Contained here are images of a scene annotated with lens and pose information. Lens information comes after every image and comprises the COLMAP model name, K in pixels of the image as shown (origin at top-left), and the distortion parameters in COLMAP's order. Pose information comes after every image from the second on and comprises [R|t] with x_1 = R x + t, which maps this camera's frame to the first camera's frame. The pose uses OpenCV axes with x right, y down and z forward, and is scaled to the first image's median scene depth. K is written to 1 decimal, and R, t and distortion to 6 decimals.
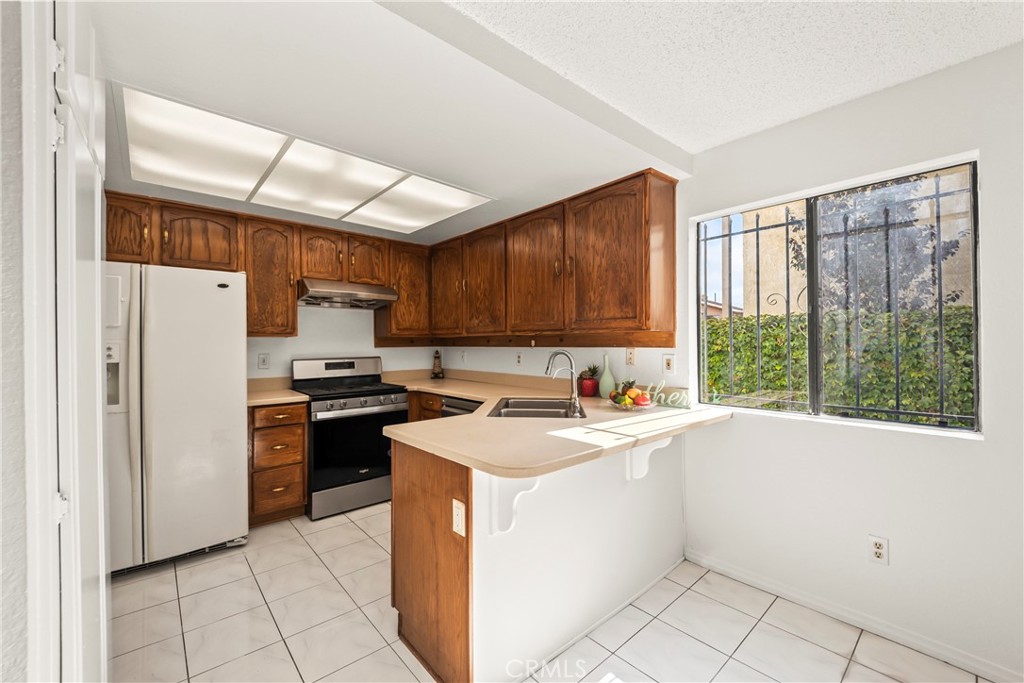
lens RADIAL K [[412.9, 0, 516.6], [0, 412.9, 337.9], [0, 0, 1]] dist [0.012680, -0.010007]
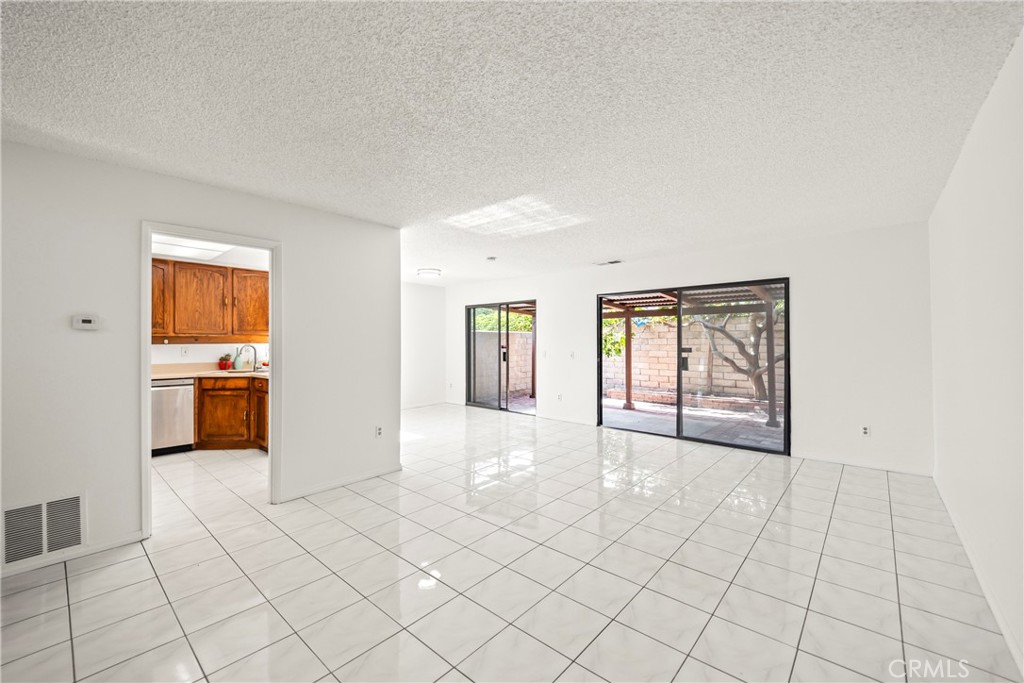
lens RADIAL K [[412.9, 0, 504.5], [0, 412.9, 337.9], [0, 0, 1]] dist [0.012680, -0.010007]
pose [[-0.119813, 0.013179, 0.992709, -1.831332], [-0.007656, 0.999870, -0.014198, 0.013607], [-0.992767, -0.009301, -0.119697, -0.038114]]
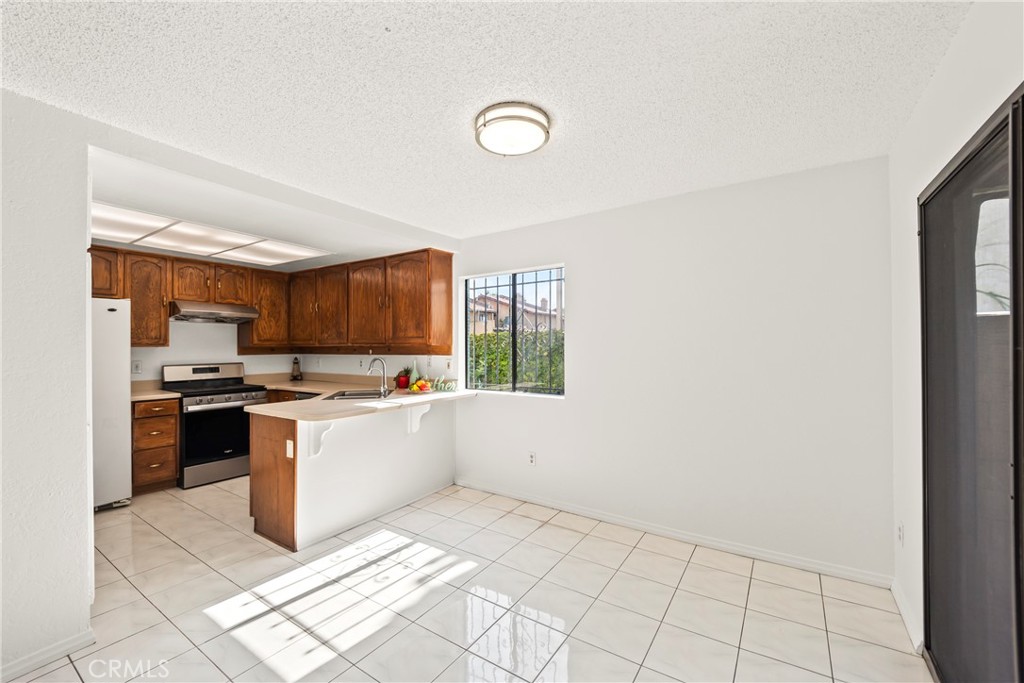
lens RADIAL K [[412.9, 0, 512.9], [0, 412.9, 340.0], [0, 0, 1]] dist [0.012680, -0.010007]
pose [[0.966419, 0.005231, 0.256918, 0.168743], [-0.004071, 0.999979, -0.005047, -0.024443], [-0.256939, 0.003832, 0.966420, -0.524181]]
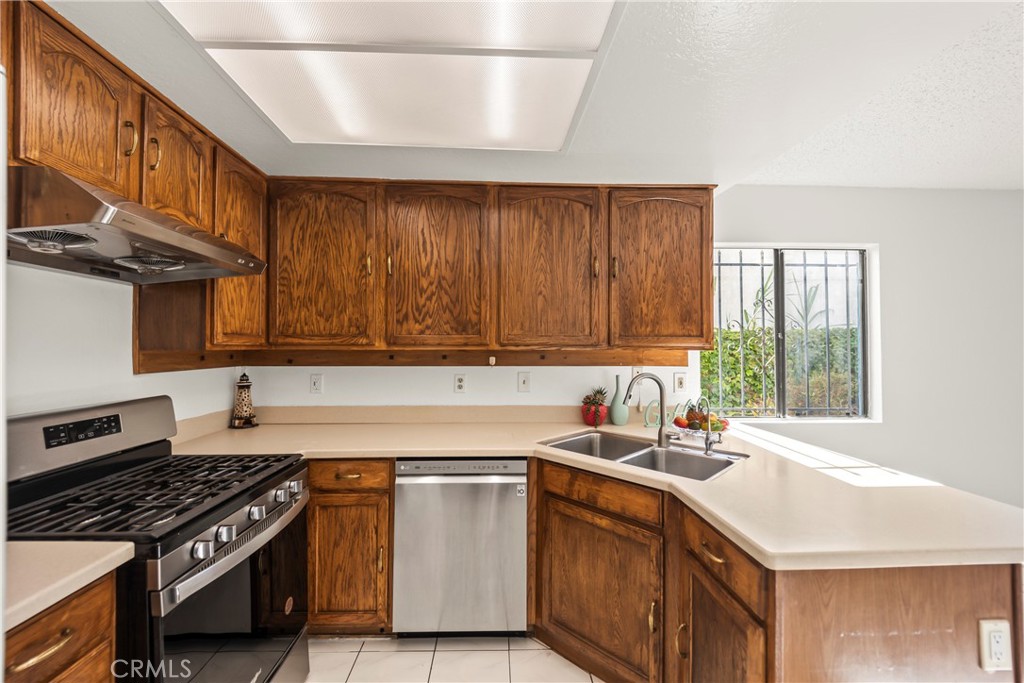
lens RADIAL K [[412.9, 0, 501.3], [0, 412.9, 337.9], [0, 0, 1]] dist [0.012680, -0.010007]
pose [[0.636999, 0.023775, 0.770498, -0.590701], [-0.015977, 0.999717, -0.017639, -0.017064], [-0.770699, -0.001074, 0.637199, 0.600892]]
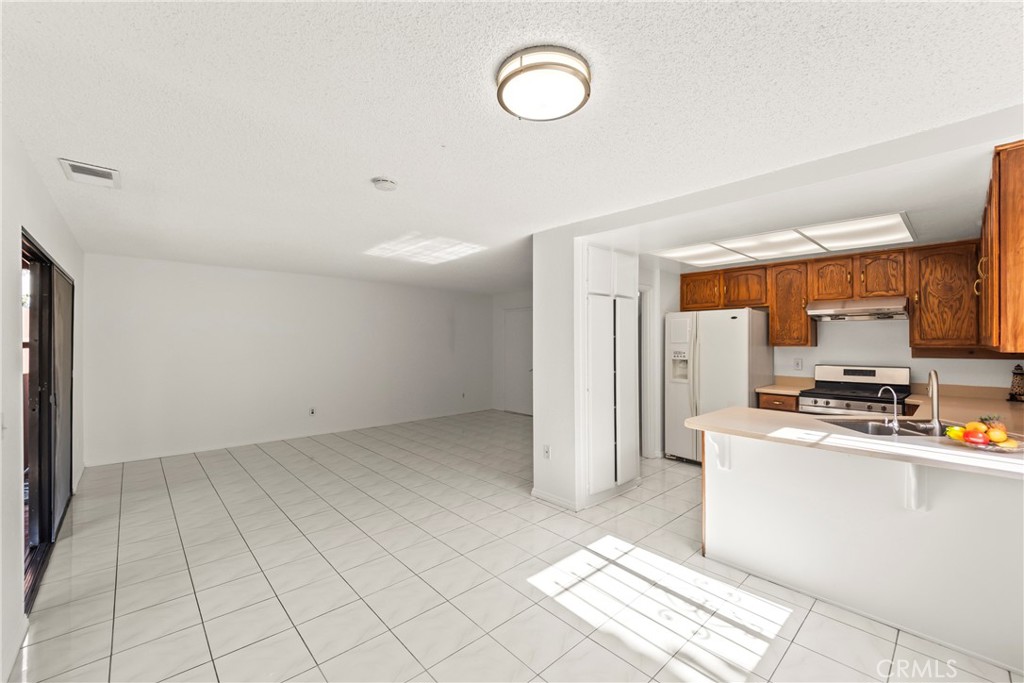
lens RADIAL K [[412.9, 0, 514.0], [0, 412.9, 339.9], [0, 0, 1]] dist [0.012680, -0.010007]
pose [[0.015680, -0.001402, -0.999876, 0.847346], [0.010489, 0.999944, -0.001237, -0.036978], [0.999822, -0.010468, 0.015694, 0.061643]]
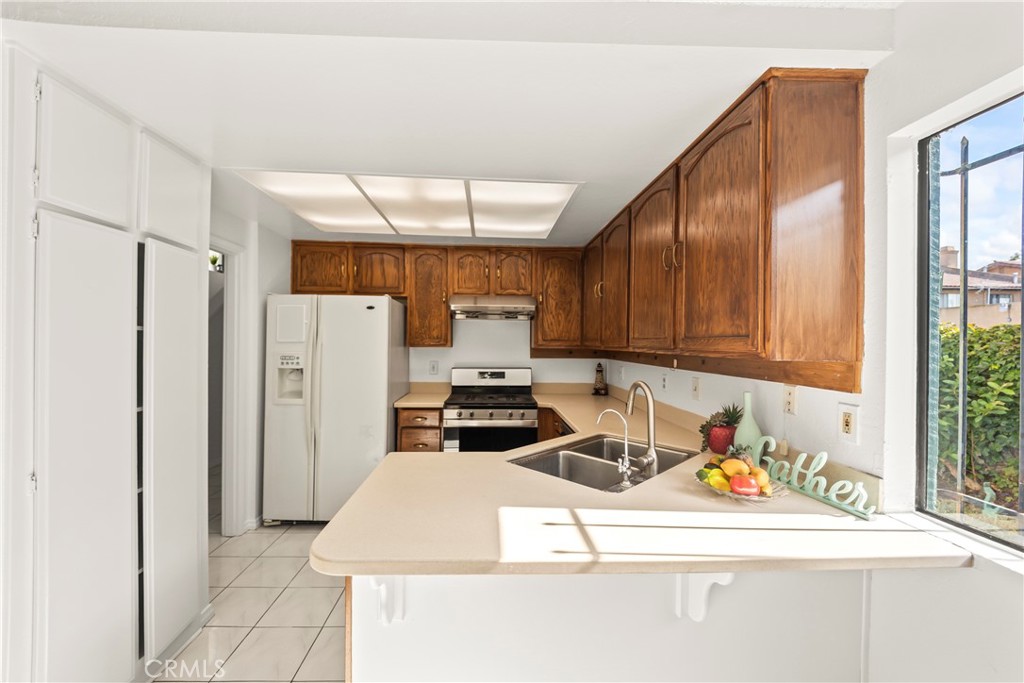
lens RADIAL K [[412.9, 0, 499.4], [0, 412.9, 340.2], [0, 0, 1]] dist [0.012680, -0.010007]
pose [[0.768952, 0.010259, -0.639224, 0.312292], [-0.006950, 0.999946, 0.007688, -0.036459], [0.639269, -0.001469, 0.768982, 0.268674]]
